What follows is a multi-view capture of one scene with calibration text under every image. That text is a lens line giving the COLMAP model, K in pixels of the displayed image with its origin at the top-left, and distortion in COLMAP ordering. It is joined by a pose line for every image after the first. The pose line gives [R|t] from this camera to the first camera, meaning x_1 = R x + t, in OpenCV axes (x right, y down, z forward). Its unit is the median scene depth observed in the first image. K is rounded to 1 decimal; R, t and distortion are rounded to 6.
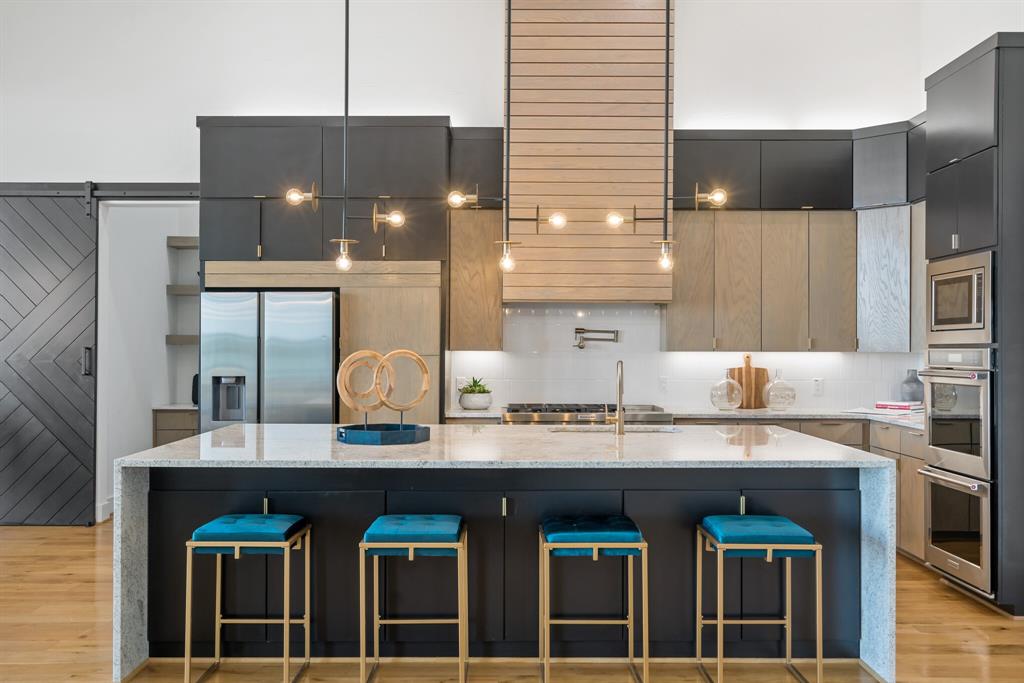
lens RADIAL K [[977.2, 0, 489.3], [0, 977.2, 352.9], [0, 0, 1]] dist [0.010845, 0.000000]
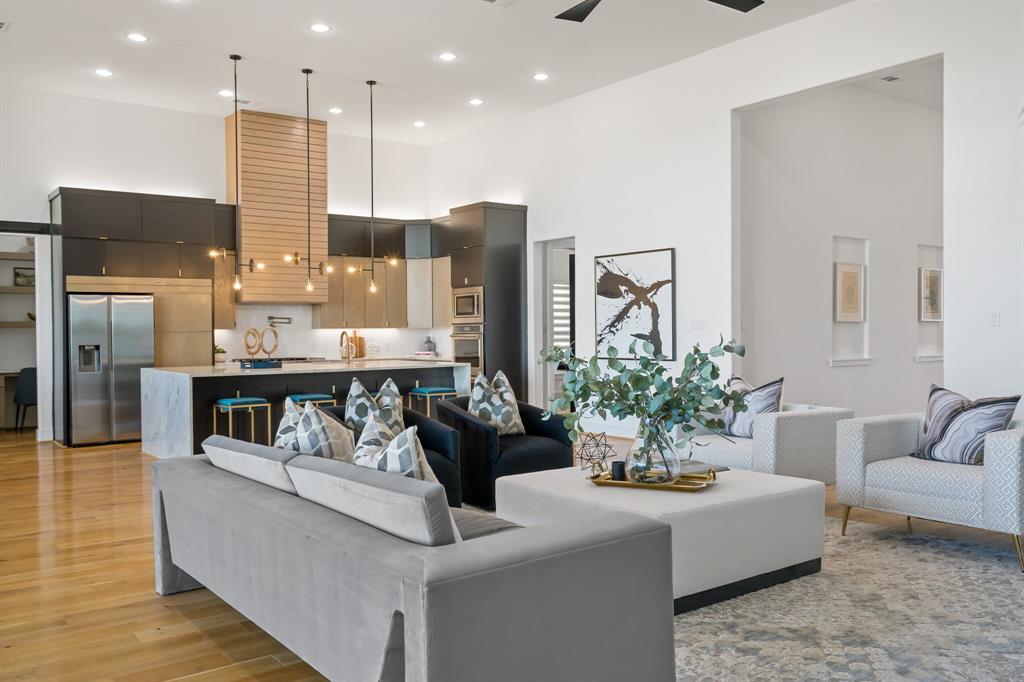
lens RADIAL K [[832.0, 0, 489.8], [0, 832.0, 336.6], [0, 0, 1]] dist [0.028364, -0.003610]
pose [[0.807962, -0.013982, 0.589068, -0.538621], [0.013822, 0.999893, 0.004774, 0.011353], [-0.589072, 0.004285, 0.808069, -0.540433]]
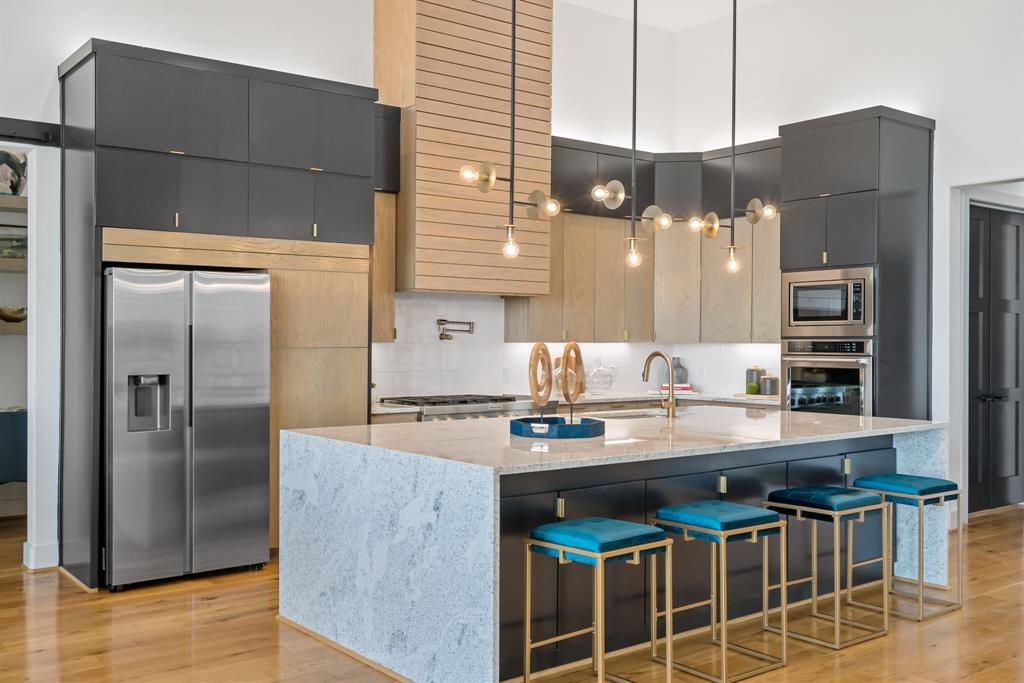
lens RADIAL K [[985.6, 0, 510.8], [0, 985.6, 338.8], [0, 0, 1]] dist [0.026596, 0.000000]
pose [[0.788920, 0.000336, 0.614496, -0.511973], [0.001365, 0.999996, -0.002299, -0.003216], [-0.614495, 0.002653, 0.788916, 0.179961]]
